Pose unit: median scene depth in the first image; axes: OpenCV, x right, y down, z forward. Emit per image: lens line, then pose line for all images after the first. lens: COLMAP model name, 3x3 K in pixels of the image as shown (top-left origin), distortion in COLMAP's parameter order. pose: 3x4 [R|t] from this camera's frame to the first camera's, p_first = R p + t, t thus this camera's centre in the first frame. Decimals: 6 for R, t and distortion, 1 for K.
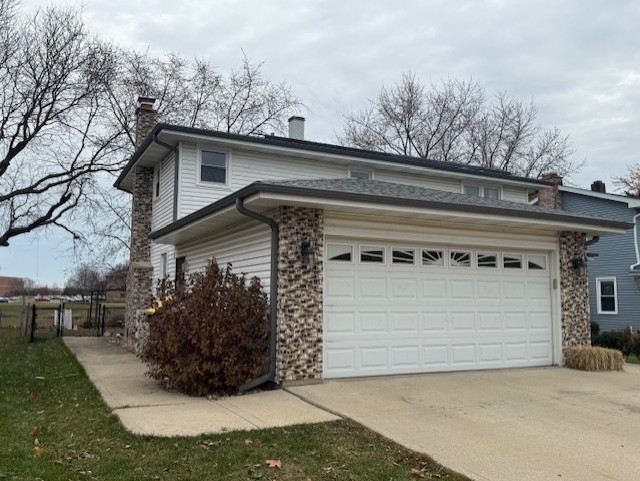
lens RADIAL K [[564.6, 0, 314.0], [0, 564.6, 242.1], [0, 0, 1]] dist [0.076465, -0.120459]
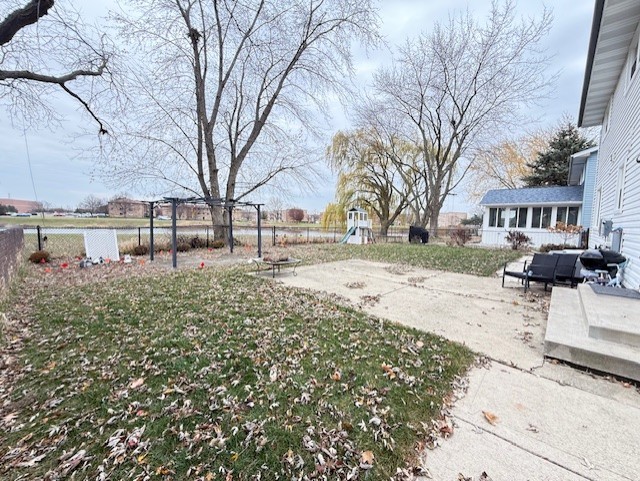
lens RADIAL K [[254.5, 0, 321.5], [0, 254.5, 241.0], [0, 0, 1]] dist [0.003420, 0.000141]
pose [[0.938243, -0.012744, 0.345743, -1.045406], [-0.051265, 0.983169, 0.175356, 0.232815], [-0.342159, -0.182251, 0.921798, 2.233274]]
